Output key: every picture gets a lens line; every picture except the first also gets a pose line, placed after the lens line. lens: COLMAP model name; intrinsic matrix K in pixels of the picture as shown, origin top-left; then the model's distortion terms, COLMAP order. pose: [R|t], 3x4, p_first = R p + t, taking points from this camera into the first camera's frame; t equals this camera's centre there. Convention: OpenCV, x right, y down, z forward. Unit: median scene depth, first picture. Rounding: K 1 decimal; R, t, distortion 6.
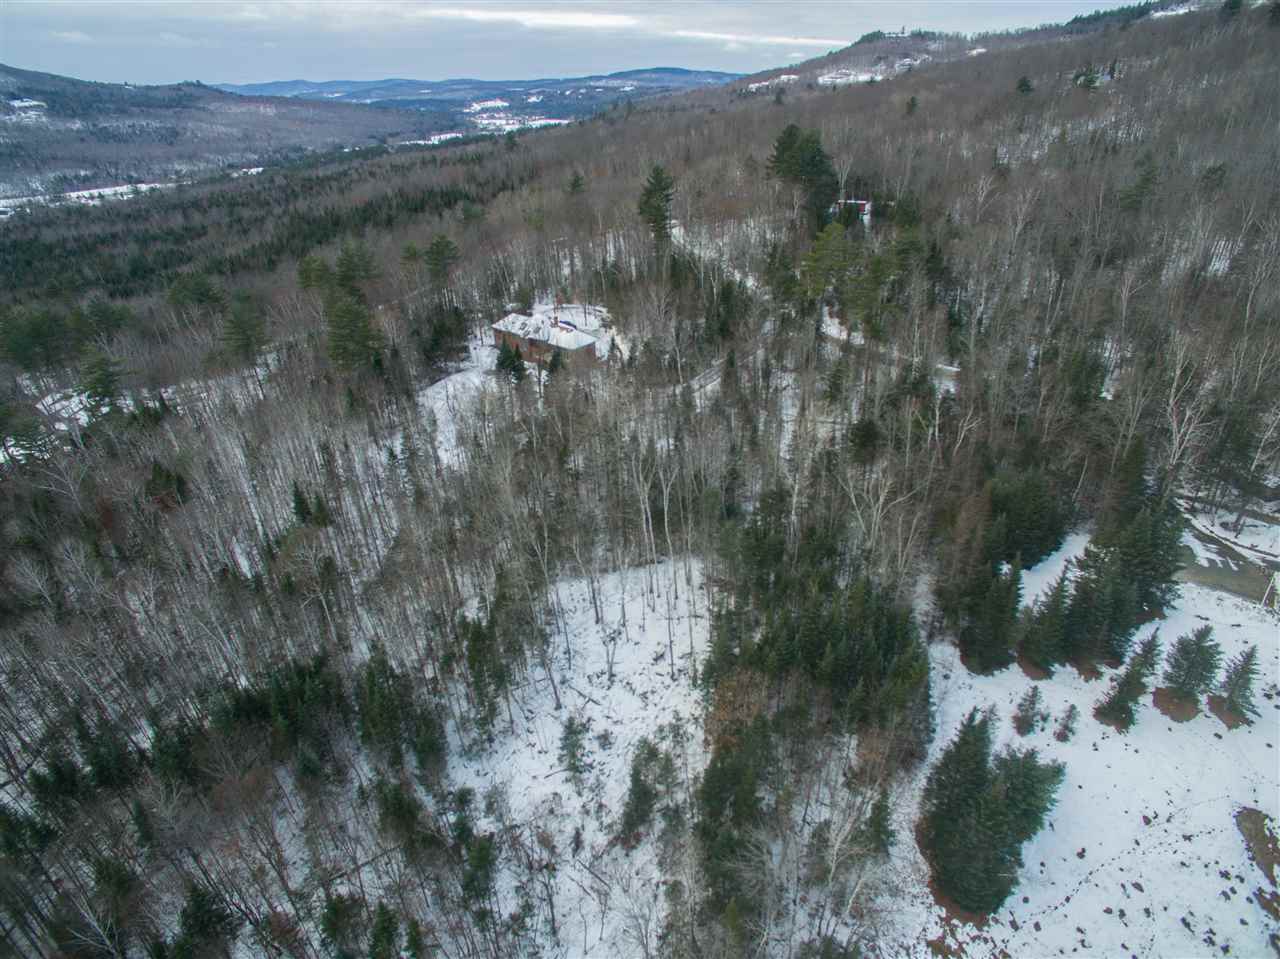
lens RADIAL K [[739.0, 0, 631.4], [0, 739.0, 476.5], [0, 0, 1]] dist [-0.122621, 0.085089]
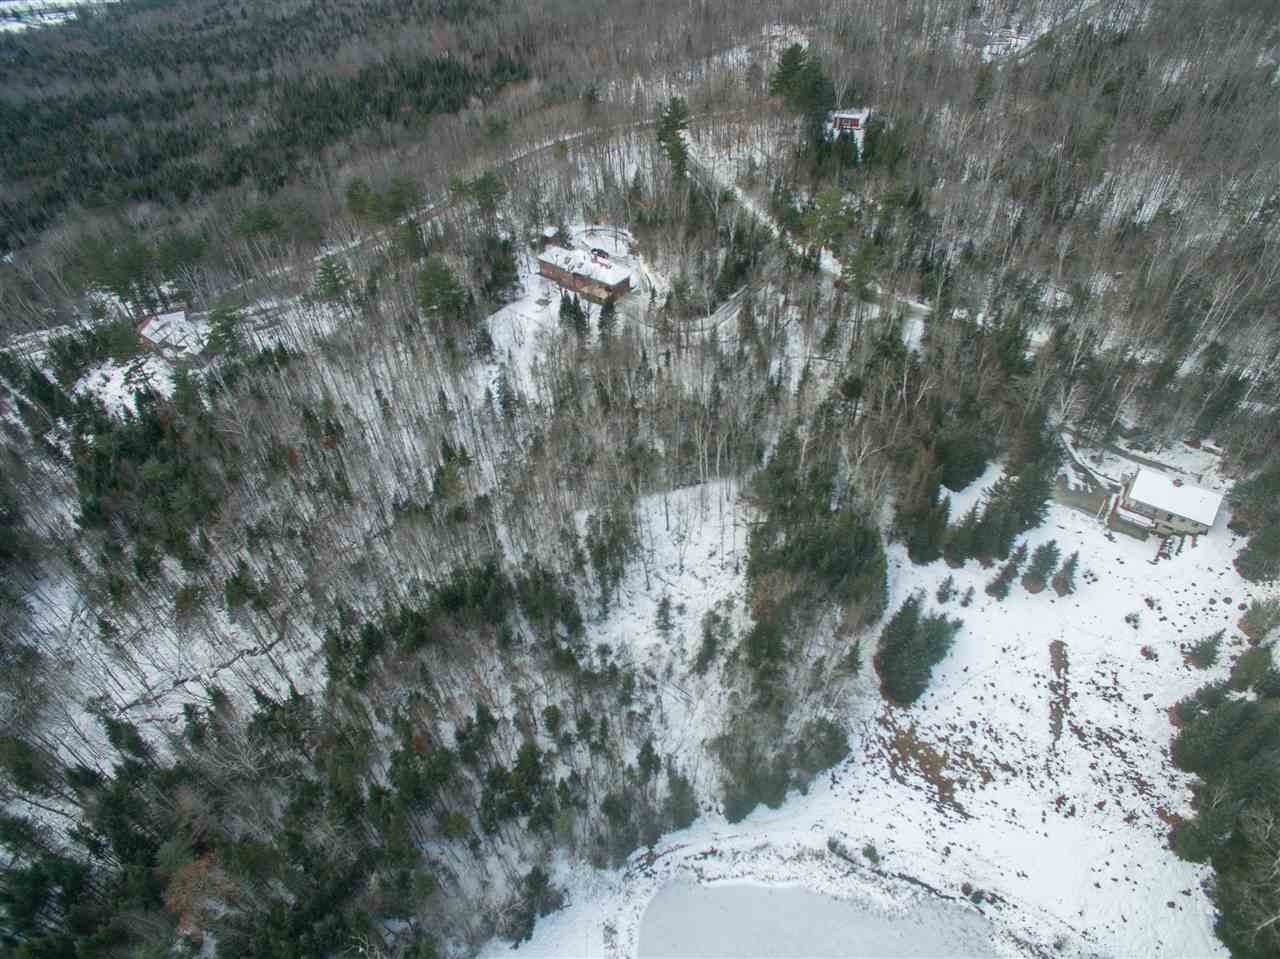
lens RADIAL K [[739.0, 0, 631.4], [0, 739.0, 476.5], [0, 0, 1]] dist [-0.122621, 0.085089]
pose [[0.999339, -0.023341, 0.027884, -0.191387], [0.016515, 0.974488, 0.223832, -0.287781], [-0.032397, -0.223224, 0.974229, -0.501661]]
